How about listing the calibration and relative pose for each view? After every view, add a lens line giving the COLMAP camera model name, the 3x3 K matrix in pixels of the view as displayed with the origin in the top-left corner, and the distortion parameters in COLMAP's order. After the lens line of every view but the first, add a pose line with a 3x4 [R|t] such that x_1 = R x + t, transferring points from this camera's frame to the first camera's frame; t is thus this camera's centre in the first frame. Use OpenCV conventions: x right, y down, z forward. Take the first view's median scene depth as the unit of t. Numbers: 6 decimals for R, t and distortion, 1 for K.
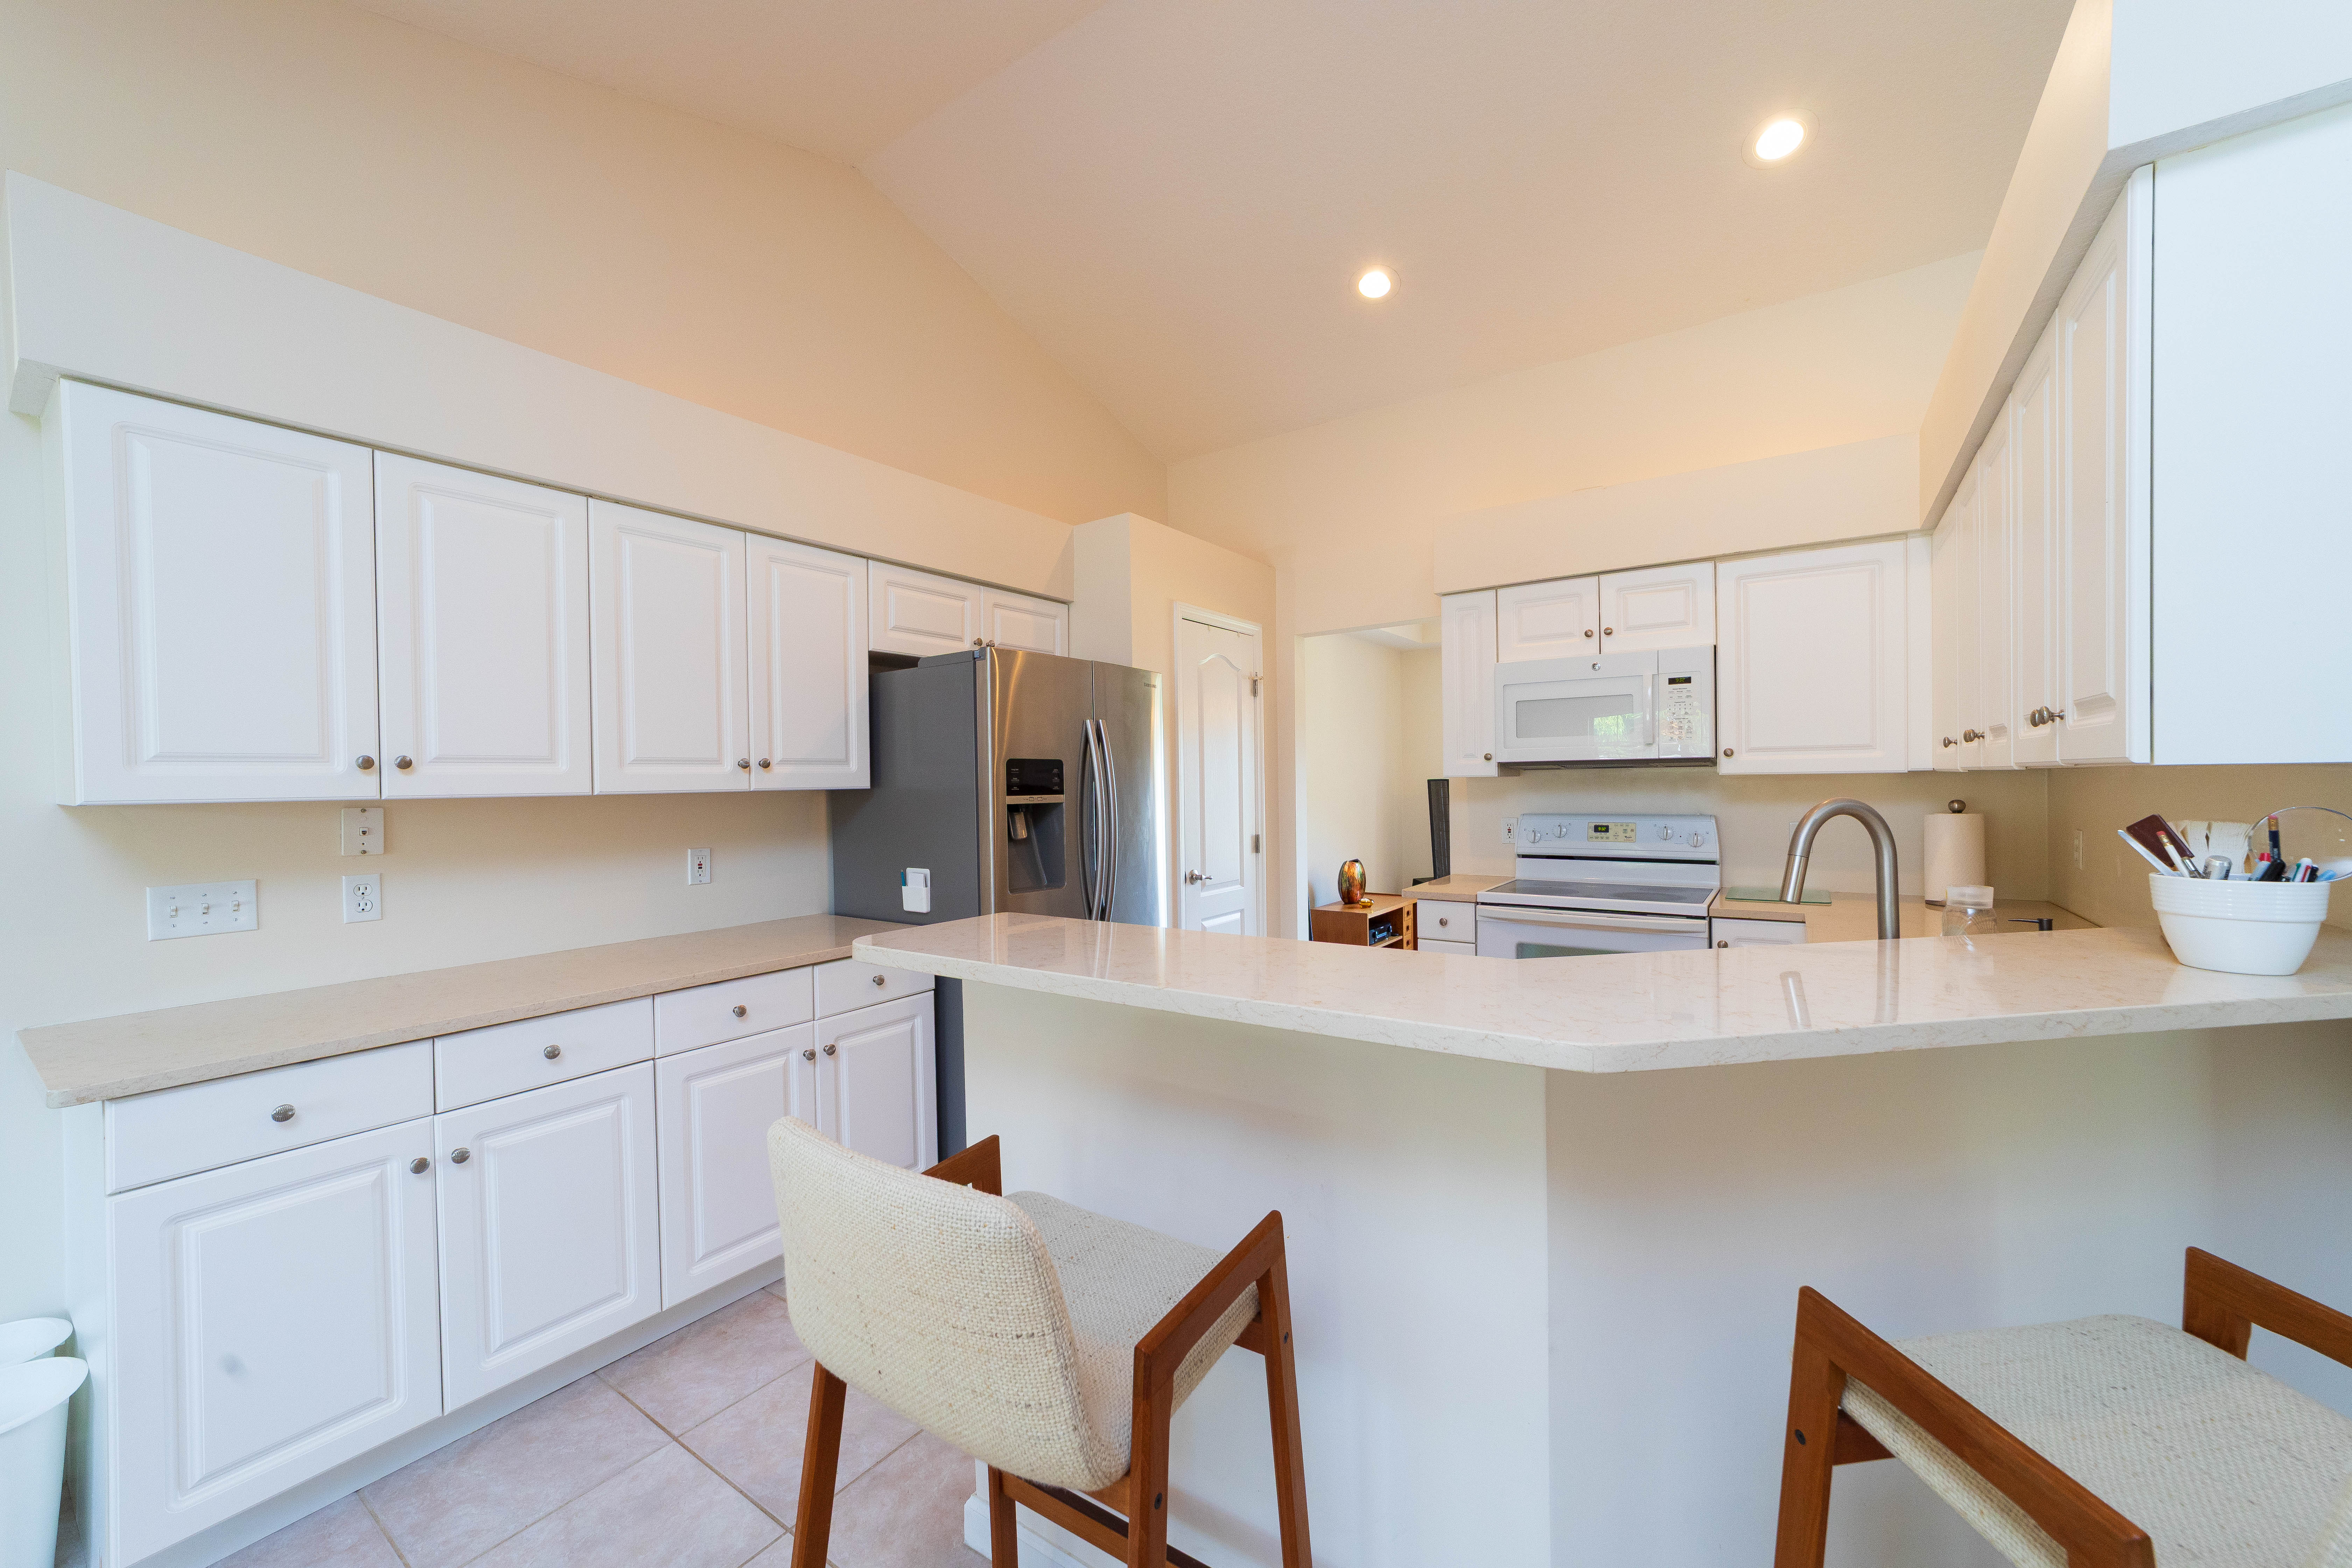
lens RADIAL K [[926.4, 0, 1176.0], [0, 926.4, 784.0], [0, 0, 1]] dist [0.000008, -0.000011]
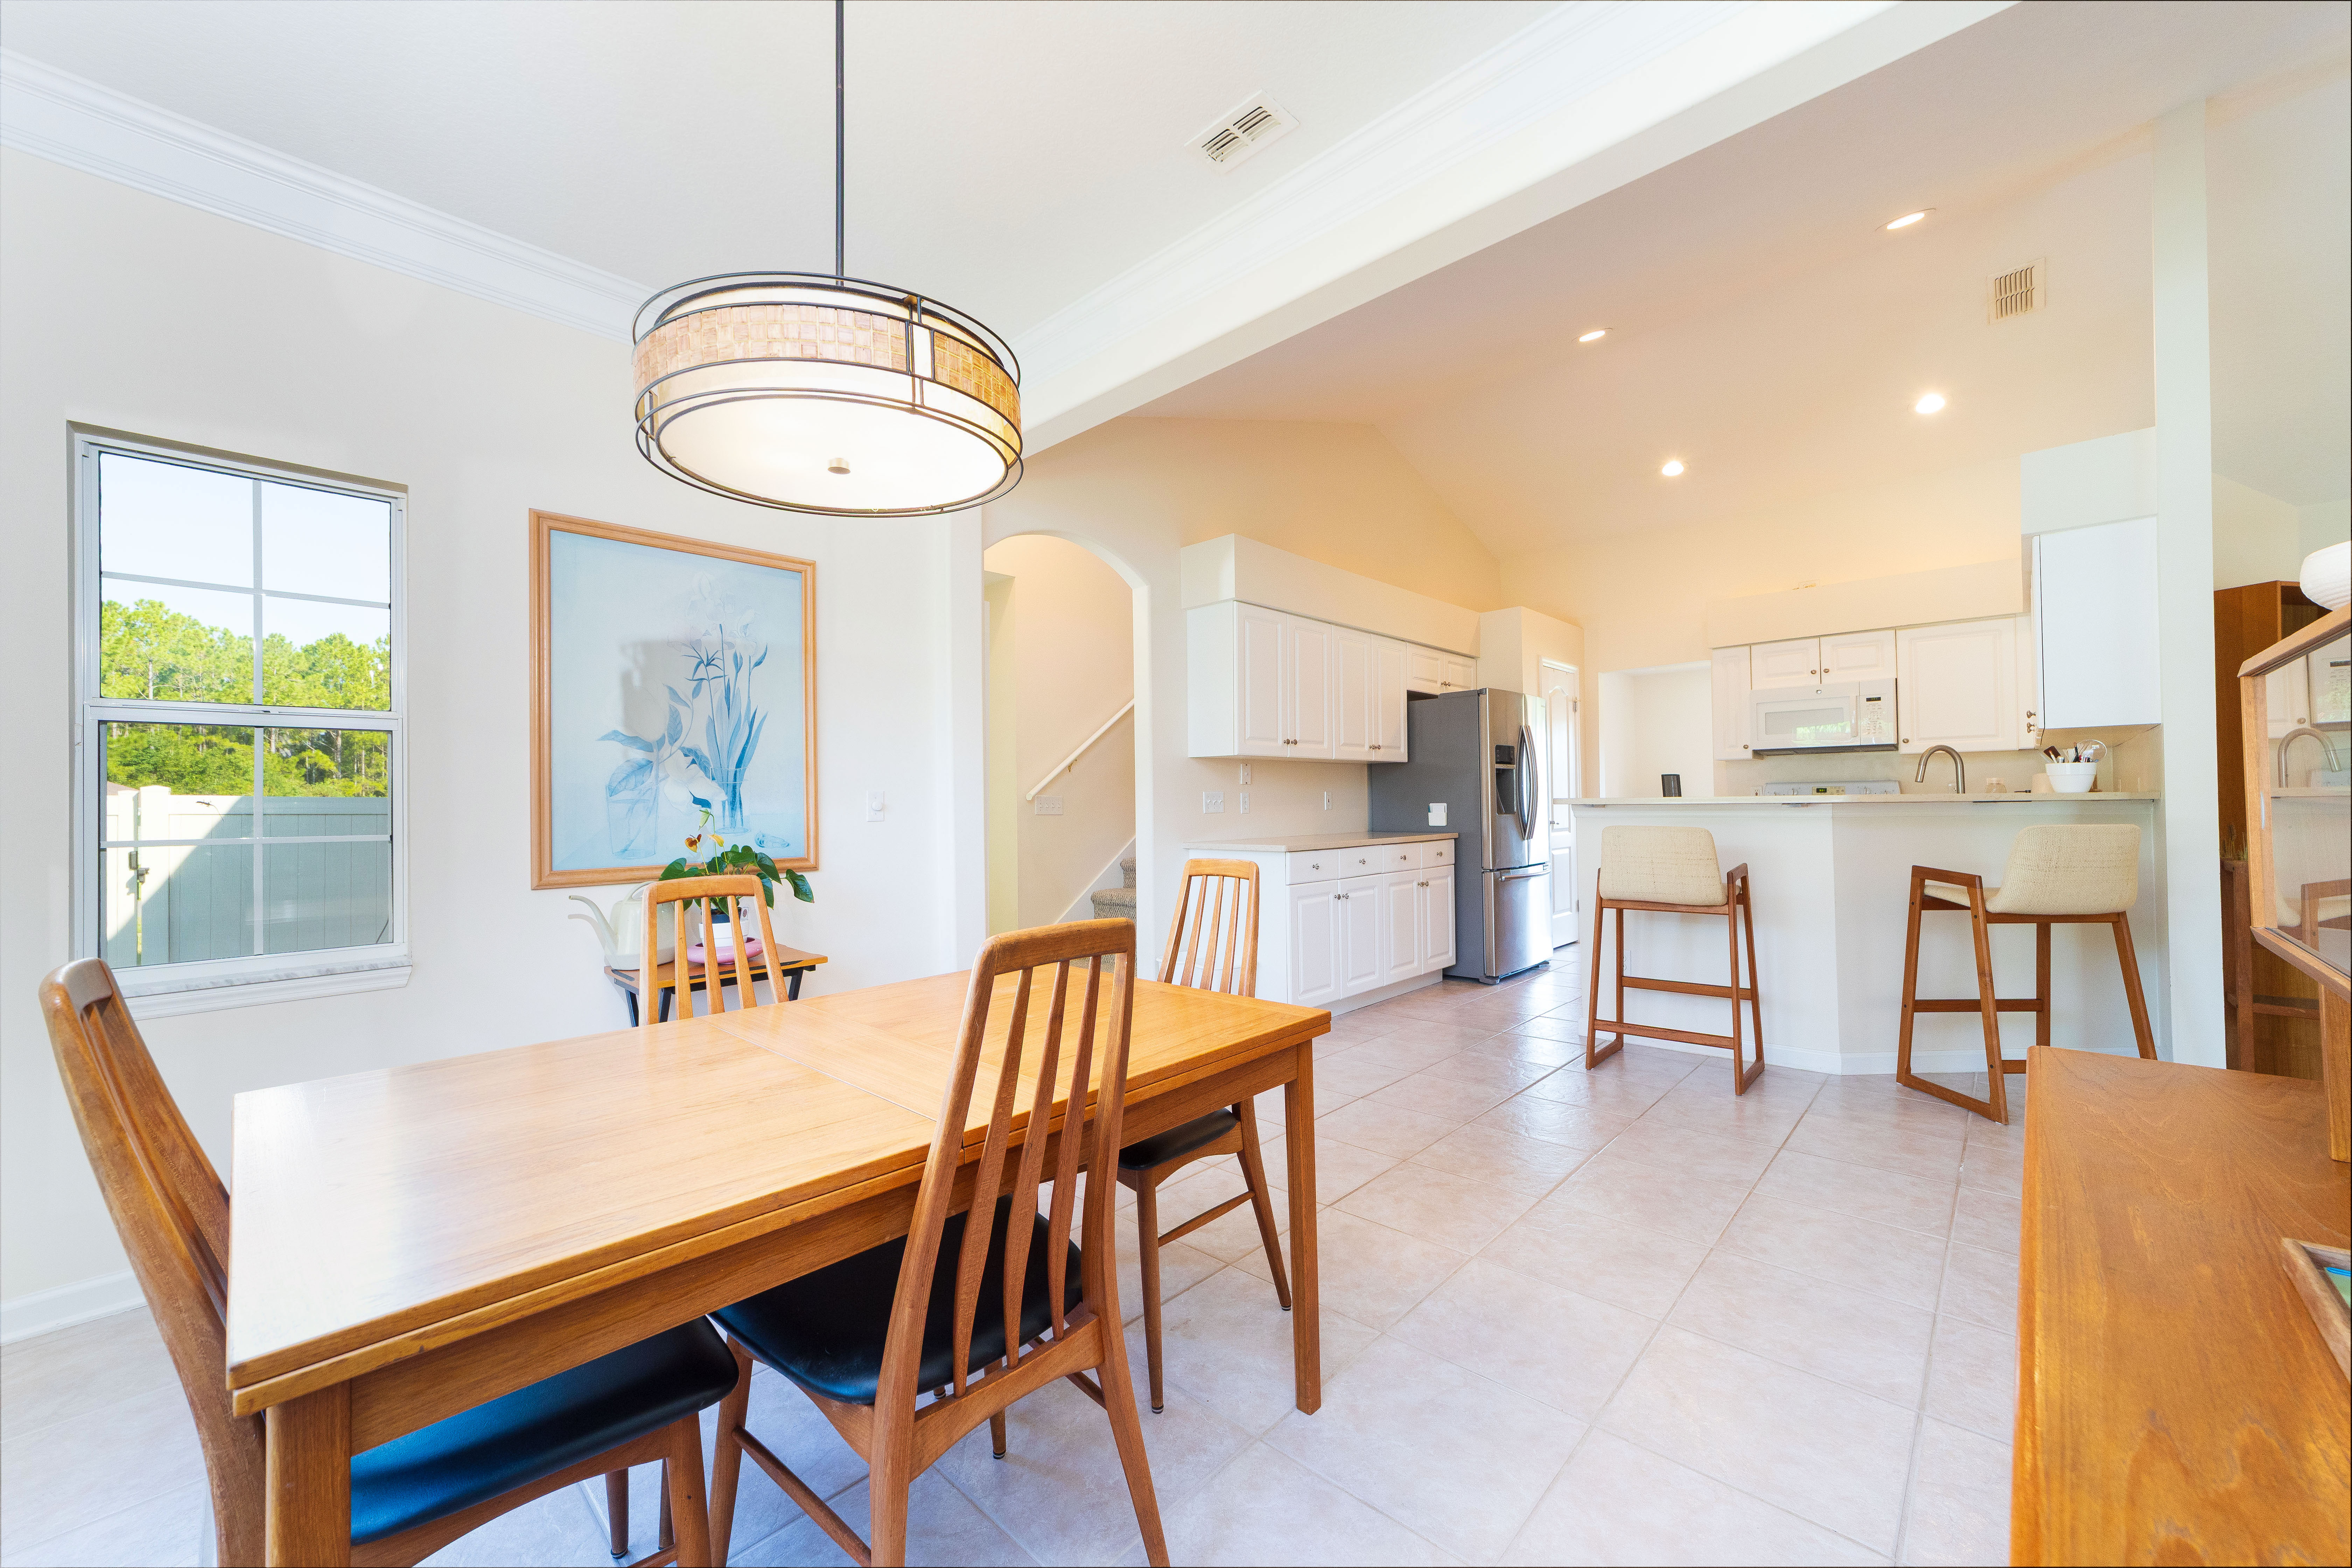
lens RADIAL K [[911.7, 0, 1176.0], [0, 911.7, 784.0], [0, 0, 1]] dist [0.000846, 0.000161]
pose [[0.988036, -0.001870, -0.154212, -0.472510], [-0.001182, 0.999805, -0.019696, 0.080231], [0.154219, 0.019643, 0.987841, -0.865134]]
